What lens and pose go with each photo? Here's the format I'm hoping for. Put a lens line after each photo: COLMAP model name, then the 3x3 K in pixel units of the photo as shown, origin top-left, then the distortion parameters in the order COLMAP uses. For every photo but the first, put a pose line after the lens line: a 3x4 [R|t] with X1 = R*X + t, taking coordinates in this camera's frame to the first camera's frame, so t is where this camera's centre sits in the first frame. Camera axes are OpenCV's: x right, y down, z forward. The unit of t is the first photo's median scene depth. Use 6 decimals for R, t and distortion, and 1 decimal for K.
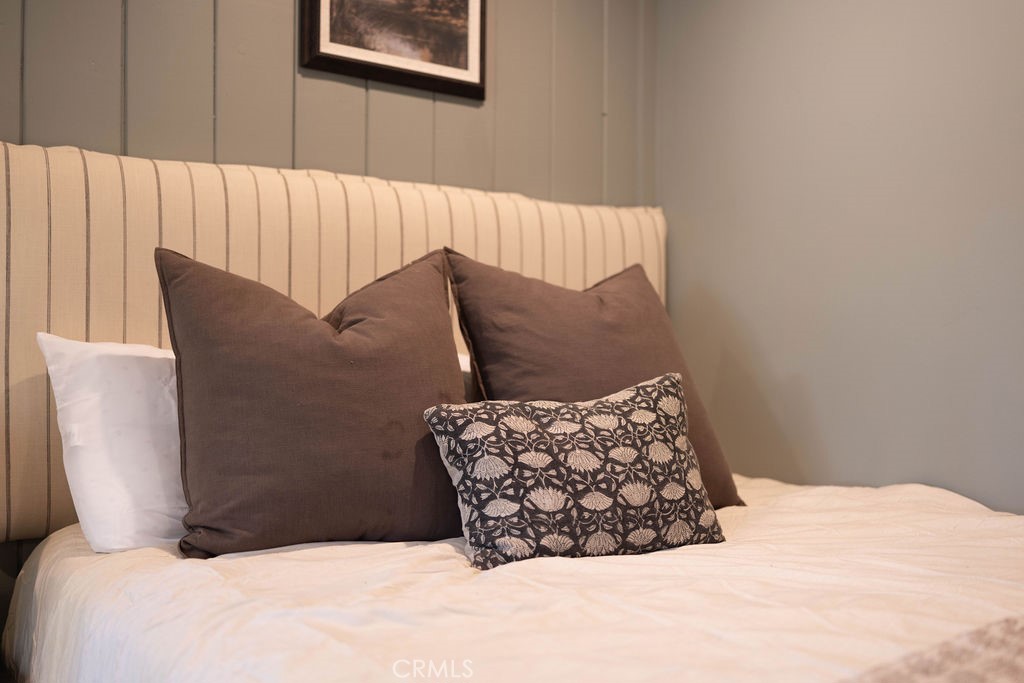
lens RADIAL K [[1385.7, 0, 512.0], [0, 1385.7, 341.5], [0, 0, 1]] dist [0.085362, -0.002129]
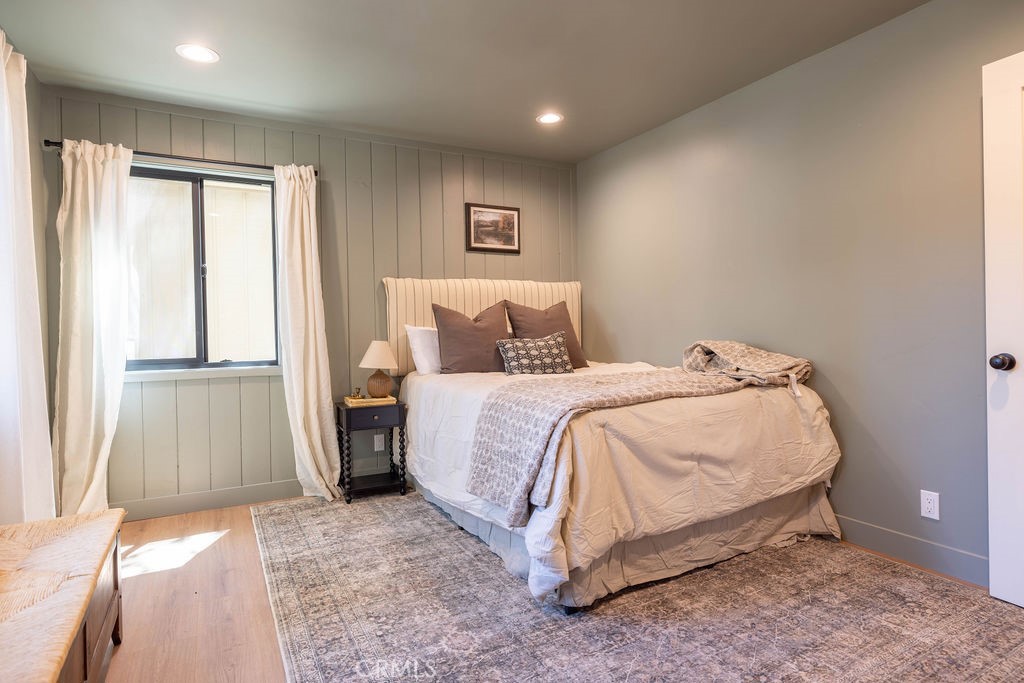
lens RADIAL K [[562.4, 0, 512.0], [0, 562.4, 341.5], [0, 0, 1]] dist [-0.001972, -0.000575]
pose [[0.996478, -0.018282, -0.081834, 0.113319], [0.020907, 0.999290, 0.031348, -0.001533], [0.081203, -0.032948, 0.996153, -0.633907]]
